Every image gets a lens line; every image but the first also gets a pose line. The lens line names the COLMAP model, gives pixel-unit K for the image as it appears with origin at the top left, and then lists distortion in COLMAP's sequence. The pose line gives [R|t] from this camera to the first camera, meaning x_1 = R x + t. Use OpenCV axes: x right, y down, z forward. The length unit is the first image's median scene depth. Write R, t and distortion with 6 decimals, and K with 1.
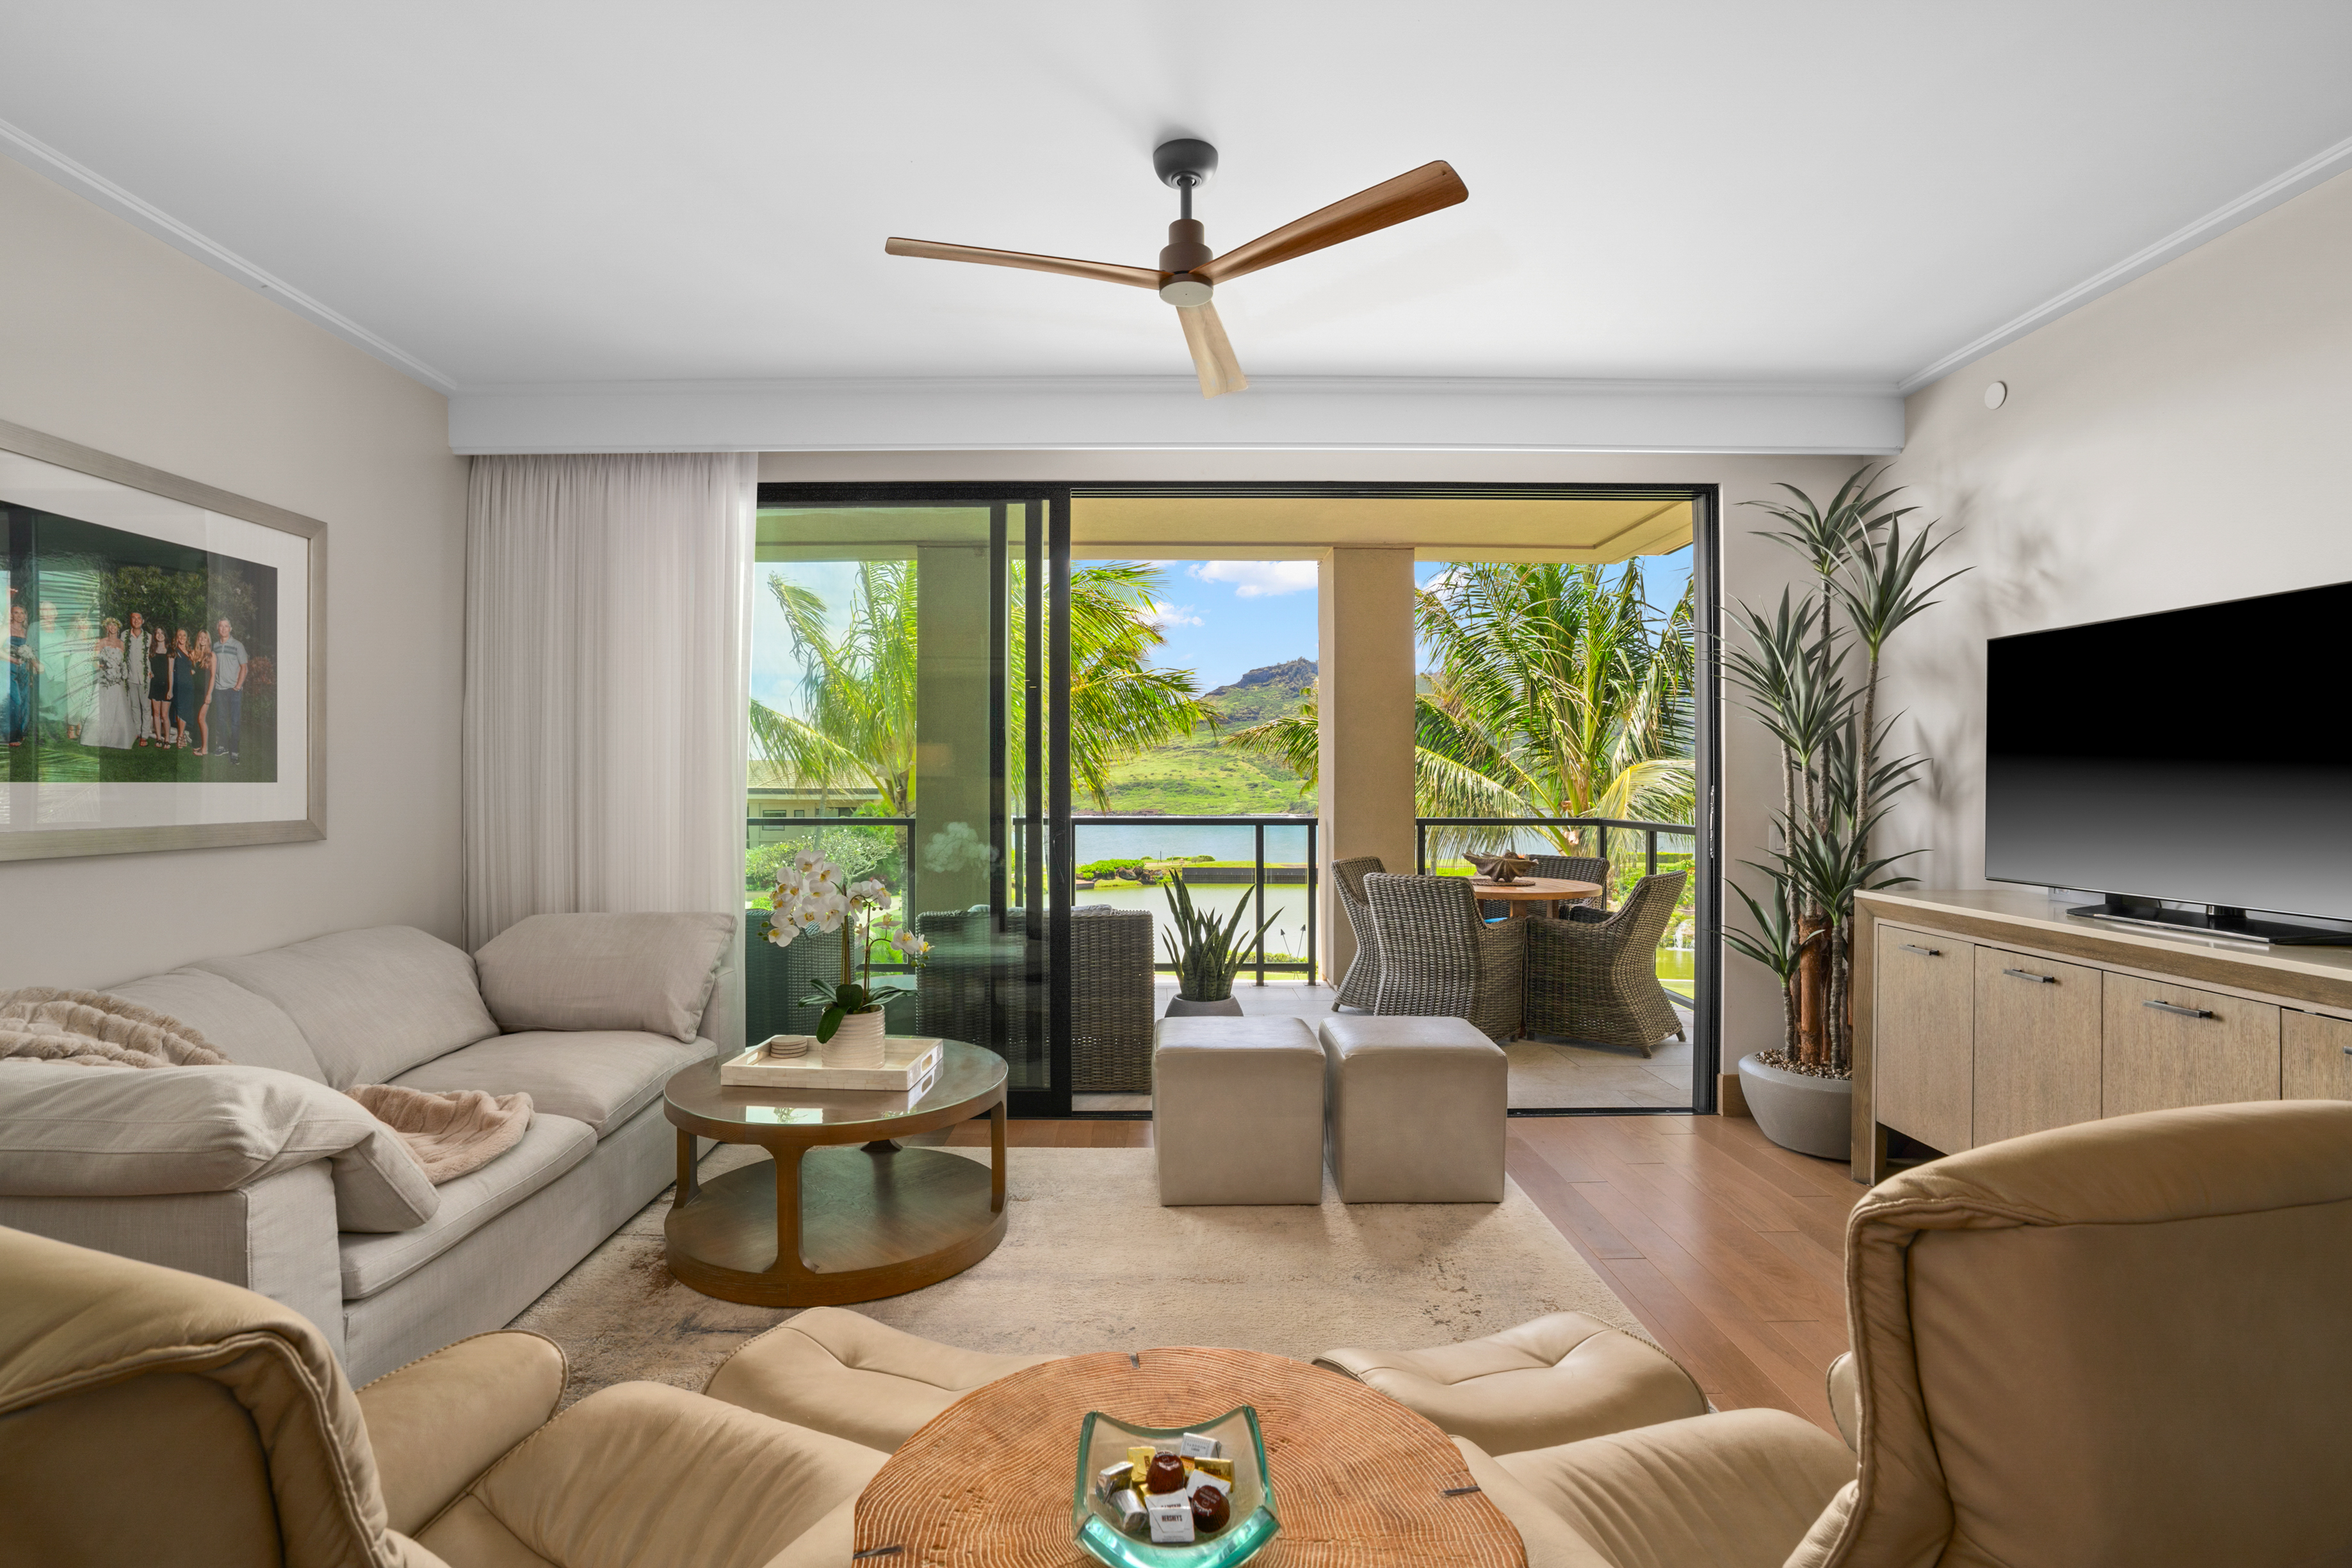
lens RADIAL K [[1103.4, 0, 1163.6], [0, 1103.4, 786.2], [0, 0, 1]] dist [-0.016897, 0.000447]
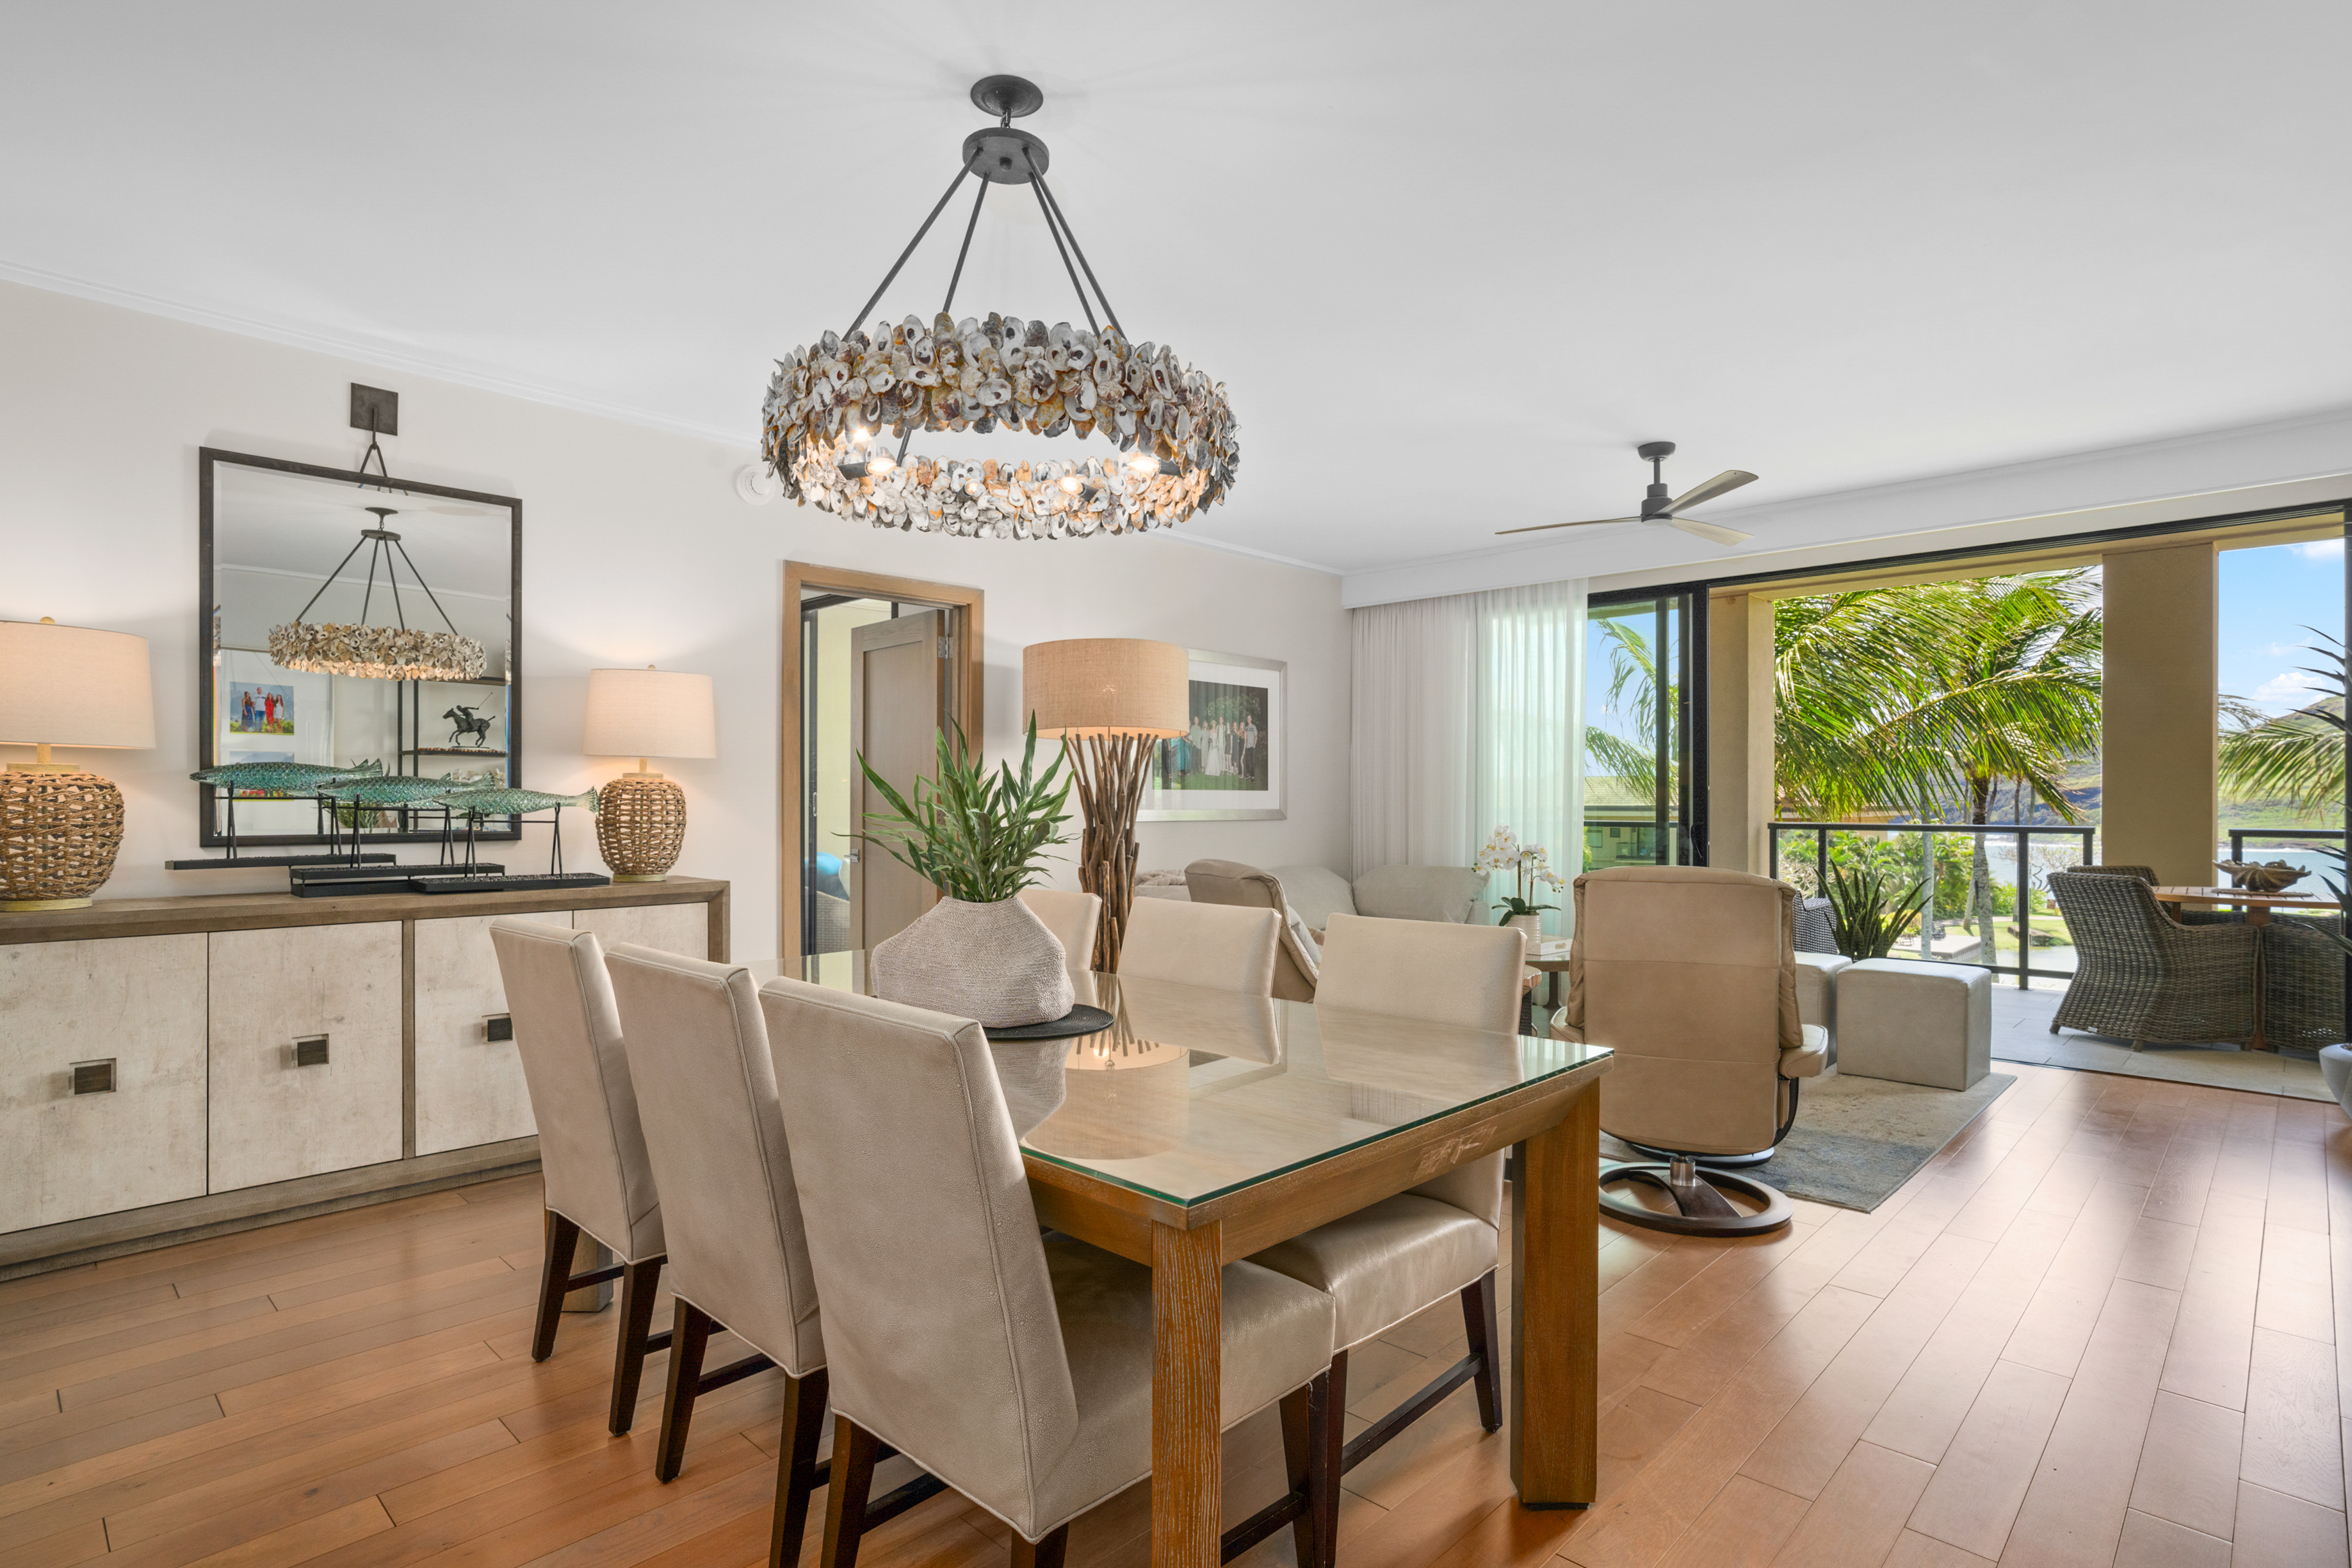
lens RADIAL K [[1201.1, 0, 1161.4], [0, 1201.1, 805.4], [0, 0, 1]] dist [-0.003182, -0.000615]
pose [[0.722221, 0.005721, -0.691639, 0.539653], [-0.002638, 0.999981, 0.005516, 0.012074], [0.691657, -0.002159, 0.722223, -0.685582]]
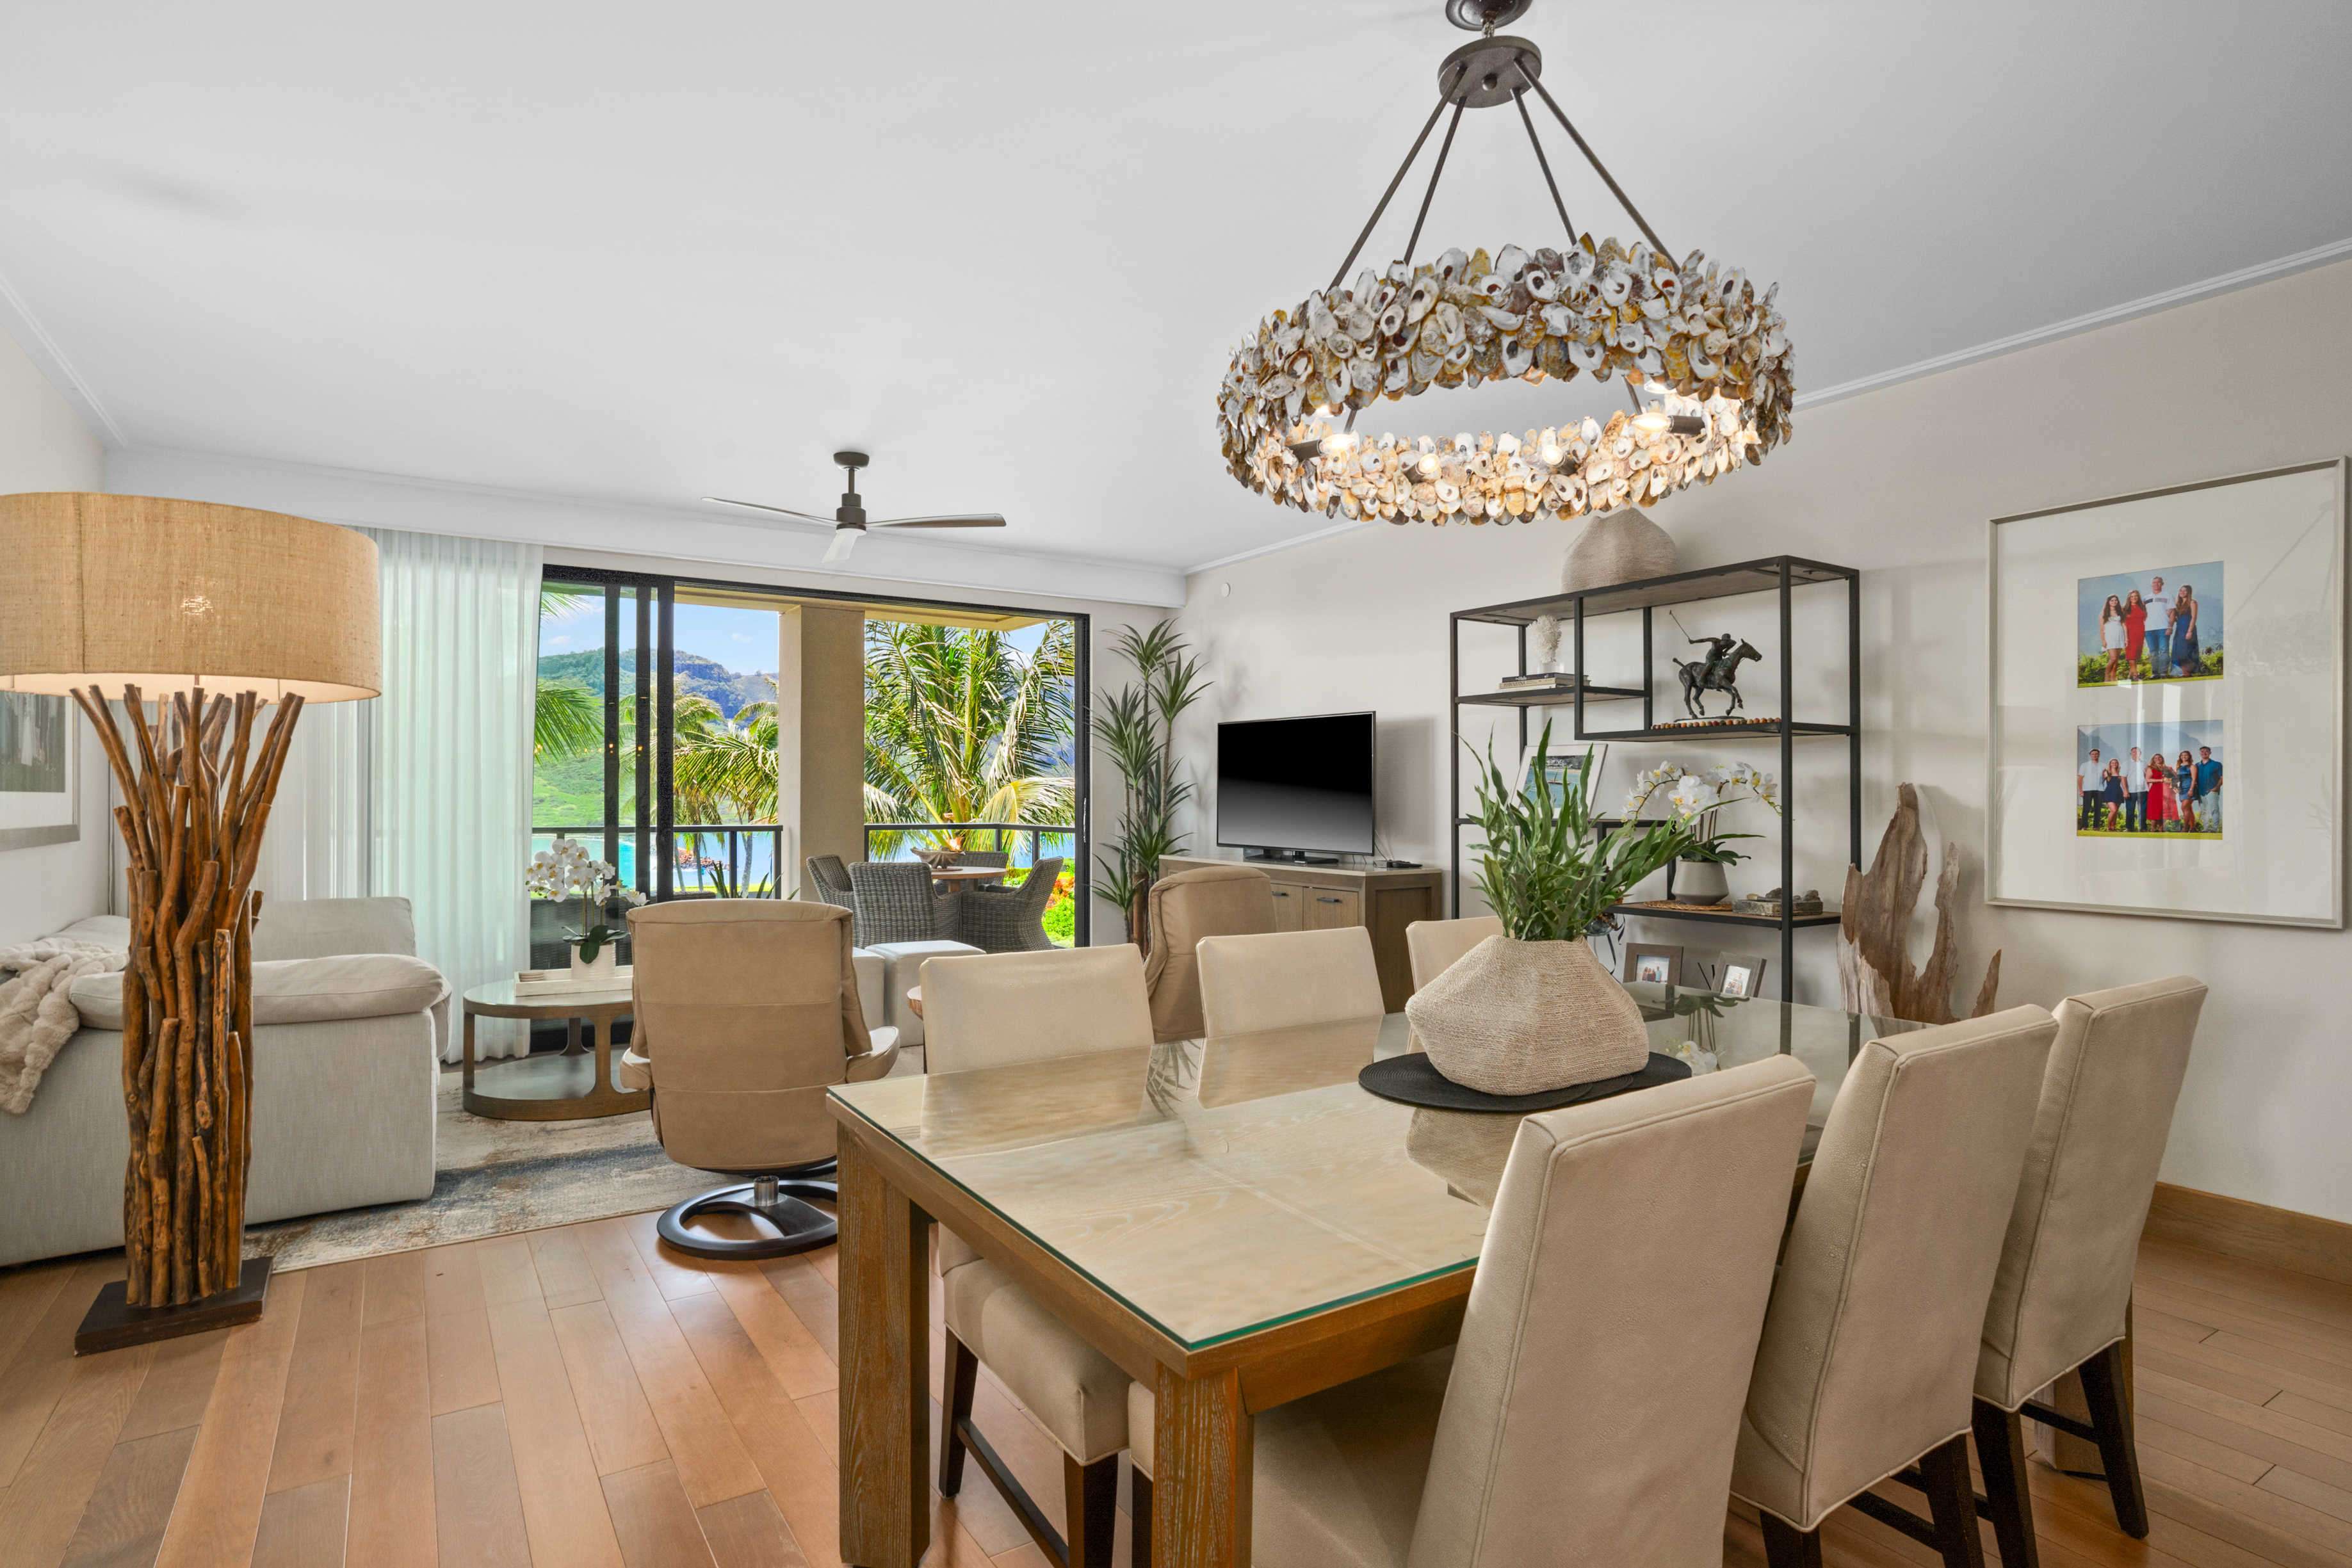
lens RADIAL K [[1201.1, 0, 1179.5], [0, 1201.1, 770.4], [0, 0, 1]] dist [-0.003182, -0.000615]
pose [[0.839746, 0.014776, 0.542779, -0.401344], [-0.000919, 0.999667, -0.025794, 0.004268], [-0.542979, 0.021161, 0.839480, -0.654946]]
